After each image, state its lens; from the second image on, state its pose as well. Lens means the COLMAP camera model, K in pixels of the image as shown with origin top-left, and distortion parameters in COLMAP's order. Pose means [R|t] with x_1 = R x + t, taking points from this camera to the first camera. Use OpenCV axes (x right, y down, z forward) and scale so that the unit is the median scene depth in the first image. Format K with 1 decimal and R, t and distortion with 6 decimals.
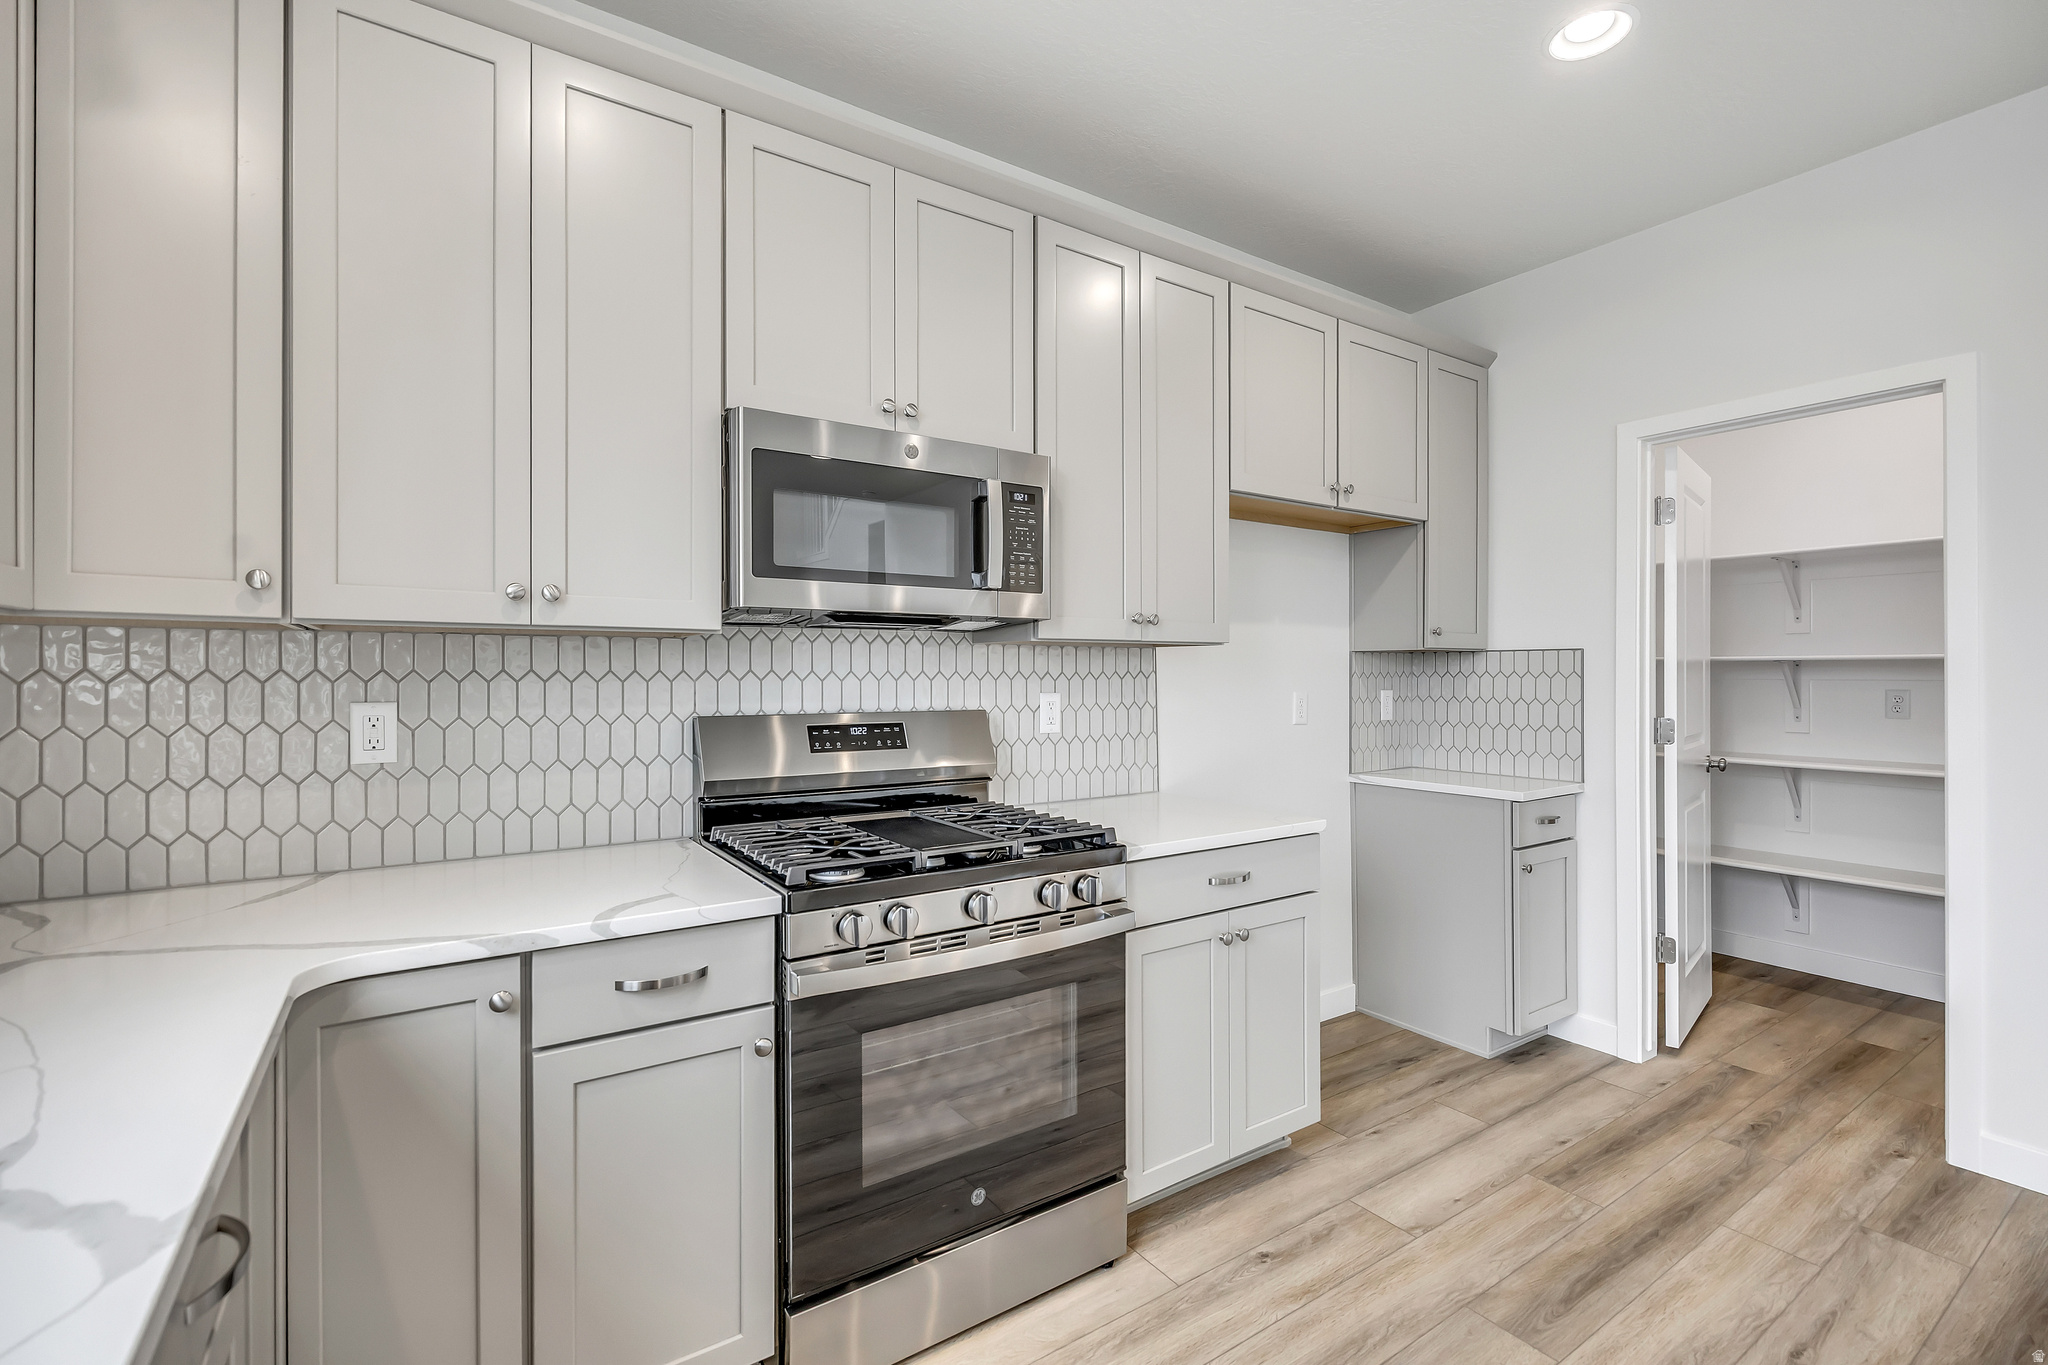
lens RADIAL K [[897.8, 0, 1026.3], [0, 897.8, 675.5], [0, 0, 1]] dist [0.001069, 0.000311]
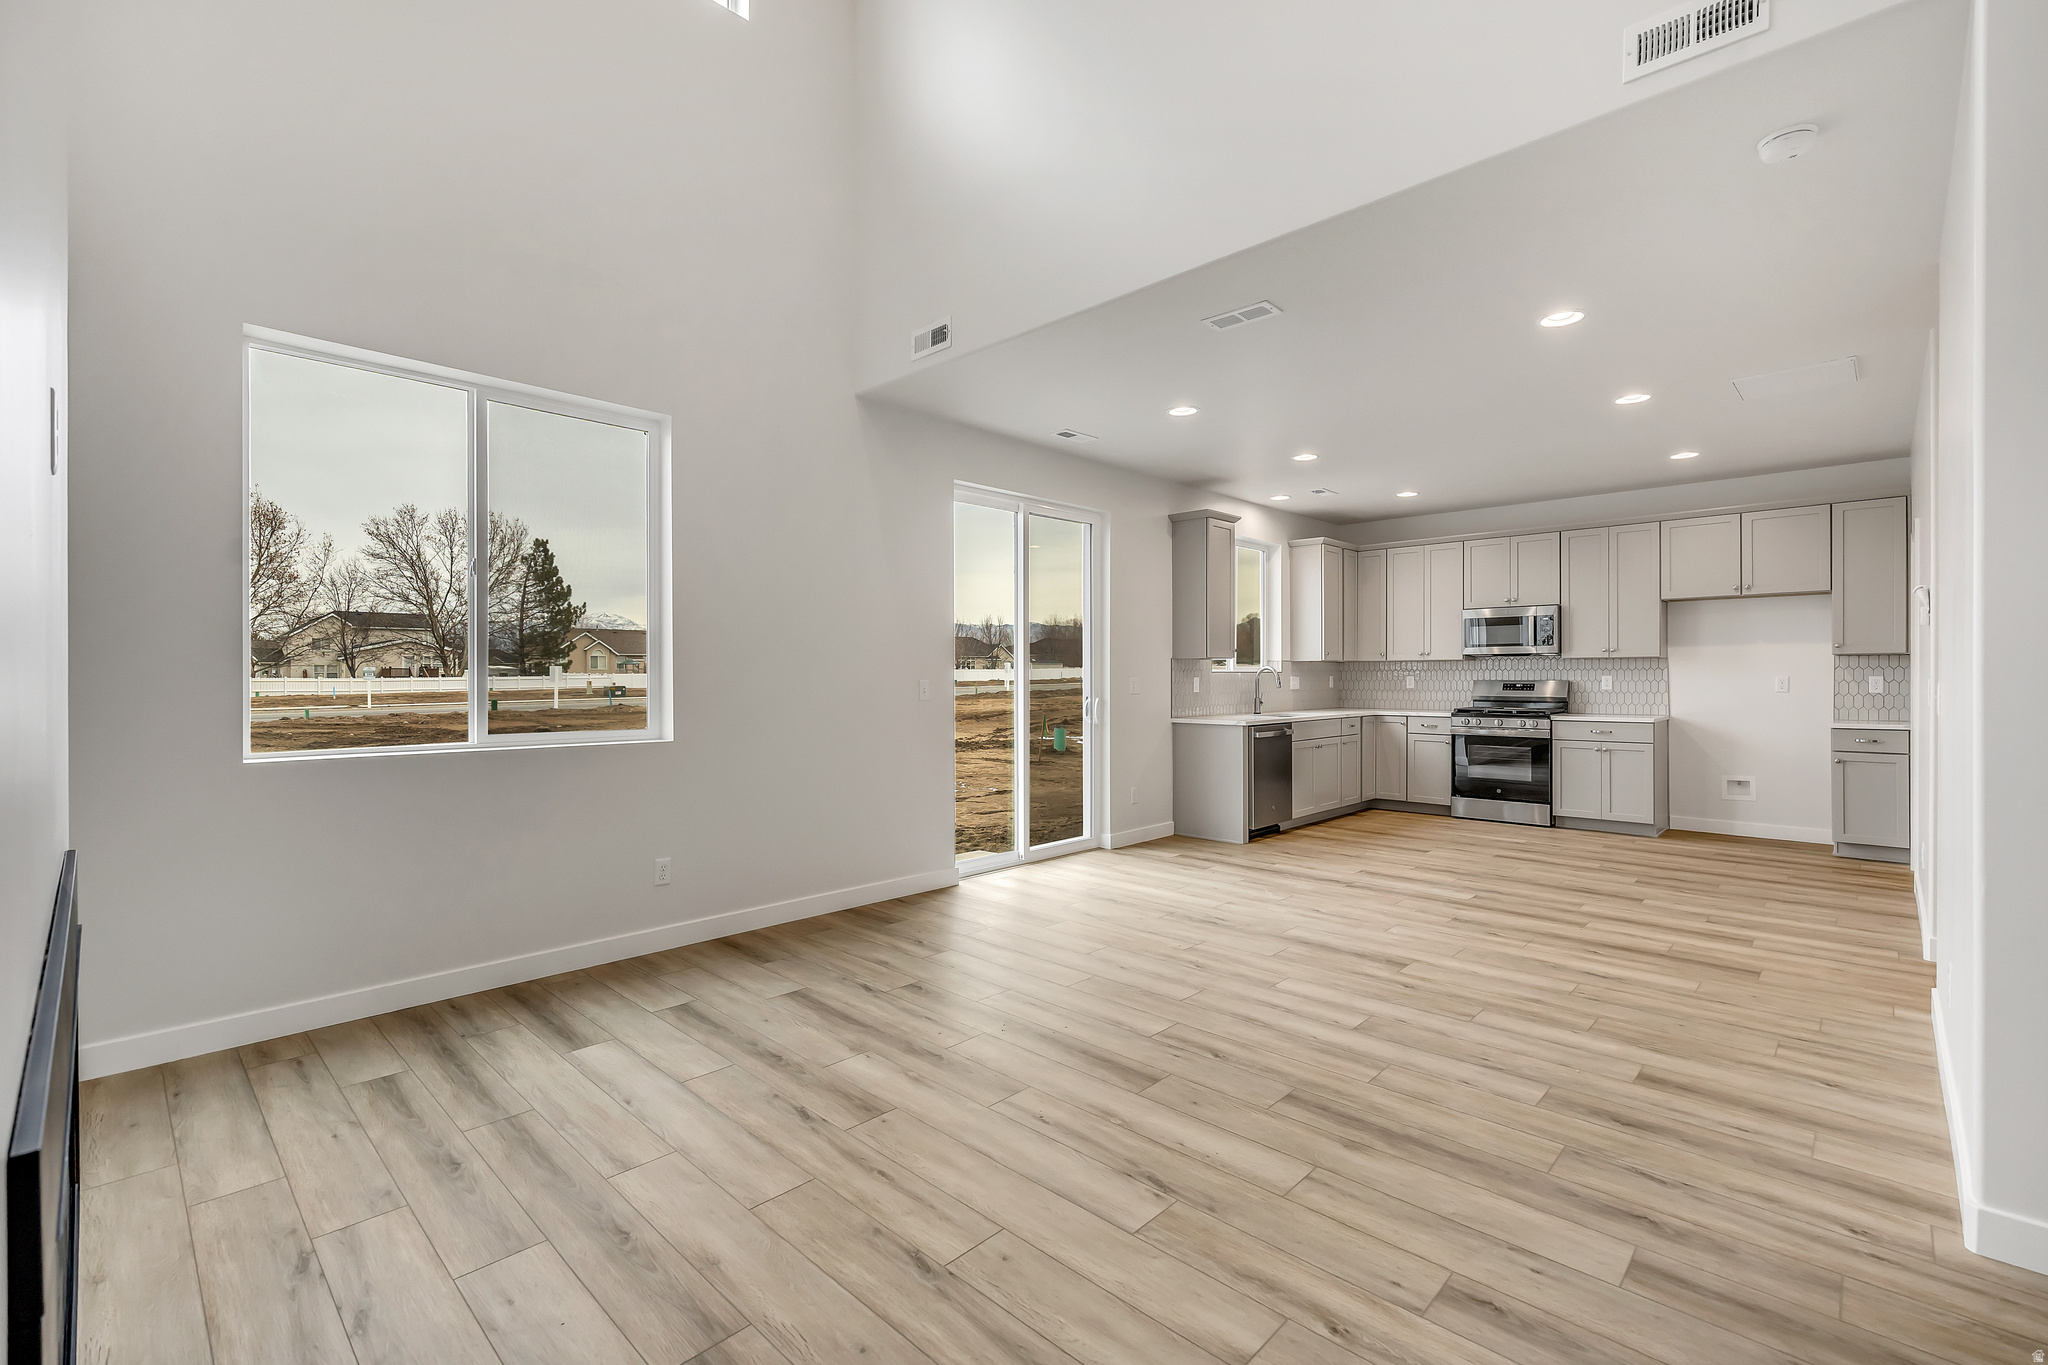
lens RADIAL K [[888.6, 0, 1024.0], [0, 888.6, 682.5], [0, 0, 1]] dist [0.000079, 0.000074]
pose [[0.214196, 0.004551, -0.976780, 2.770543], [-0.000941, 0.999990, 0.004453, 0.035763], [0.976790, -0.000035, 0.214199, -1.635077]]
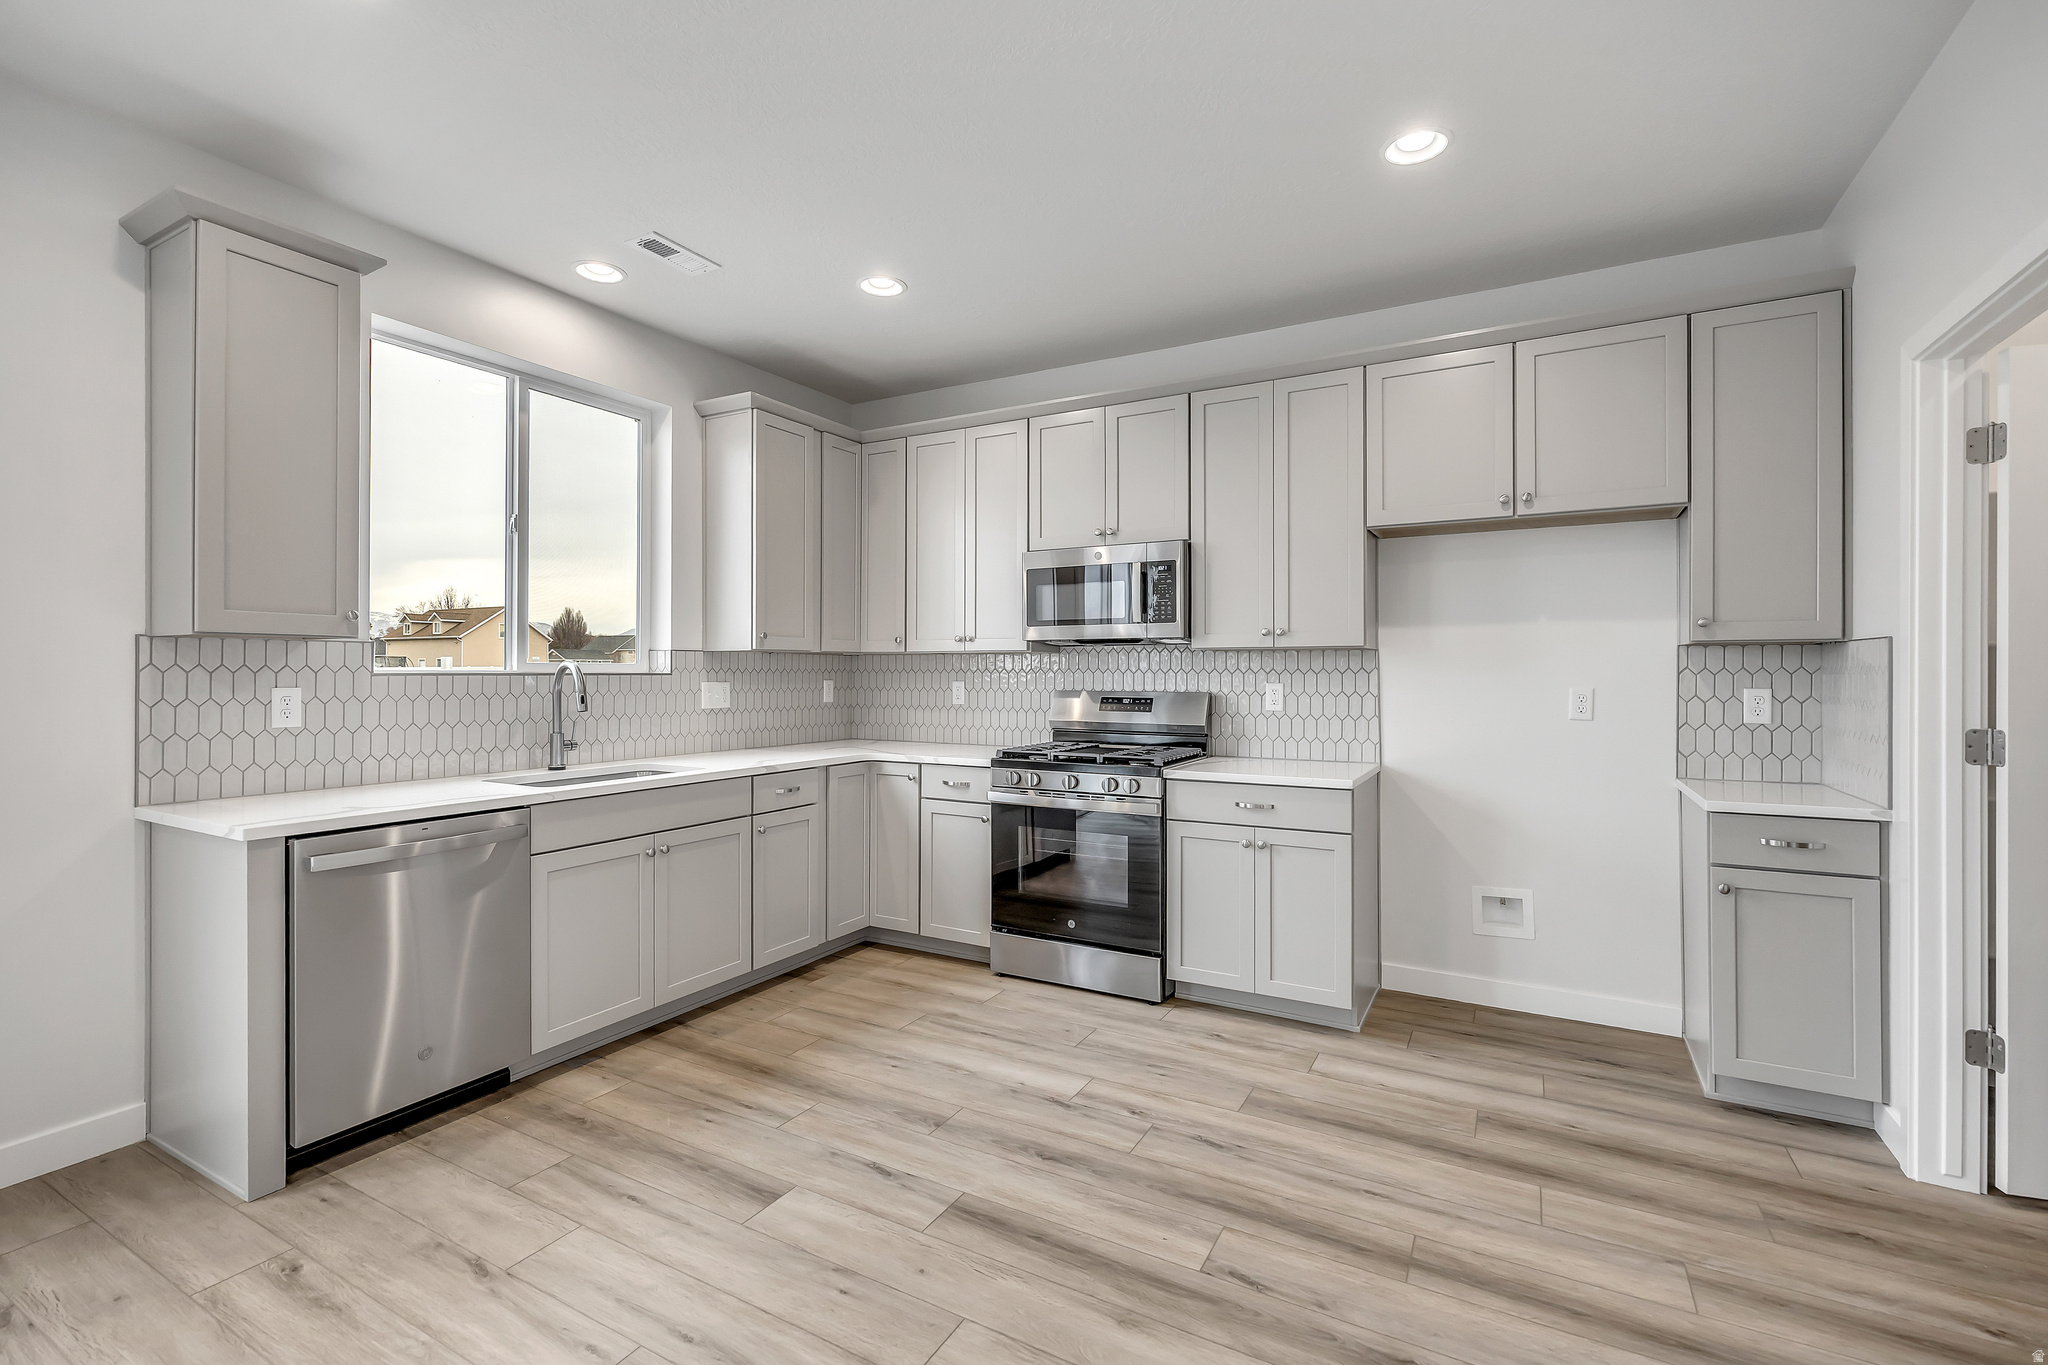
lens RADIAL K [[897.8, 0, 1026.3], [0, 897.8, 675.5], [0, 0, 1]] dist [0.001069, 0.000311]
pose [[0.453845, 0.001152, -0.891080, 1.327535], [-0.004311, 0.999990, -0.000902, 0.011532], [0.891070, 0.004251, 0.453846, -0.020864]]
